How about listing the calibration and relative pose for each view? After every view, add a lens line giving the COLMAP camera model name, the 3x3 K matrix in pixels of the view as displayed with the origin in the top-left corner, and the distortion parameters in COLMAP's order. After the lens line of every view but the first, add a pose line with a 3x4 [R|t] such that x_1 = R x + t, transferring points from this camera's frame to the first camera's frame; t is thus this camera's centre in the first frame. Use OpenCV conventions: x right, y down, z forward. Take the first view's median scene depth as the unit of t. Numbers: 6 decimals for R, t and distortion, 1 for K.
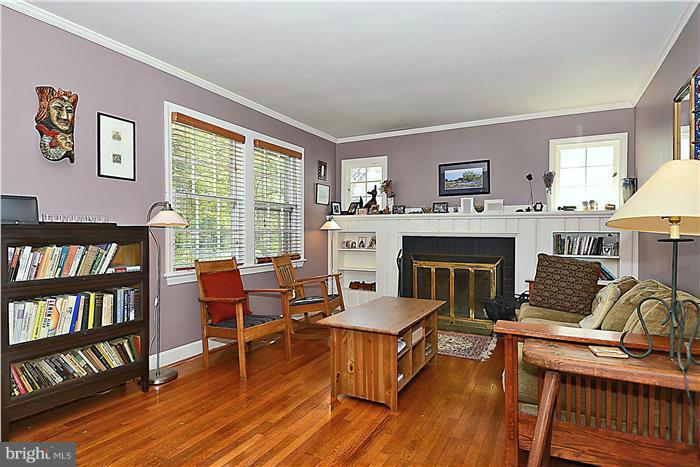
lens RADIAL K [[396.7, 0, 386.7], [0, 396.7, 235.7], [0, 0, 1]] dist [0.030982, -0.000985]
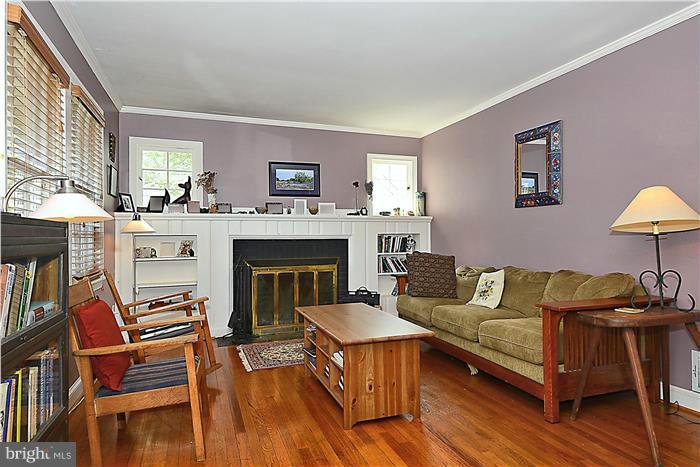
lens RADIAL K [[396.7, 0, 351.8], [0, 396.7, 233.4], [0, 0, 1]] dist [0.030982, -0.000985]
pose [[0.701217, -0.003470, 0.712939, -0.438390], [0.015272, 0.999832, -0.010155, 0.000647], [-0.712784, 0.018009, 0.701152, 0.239628]]
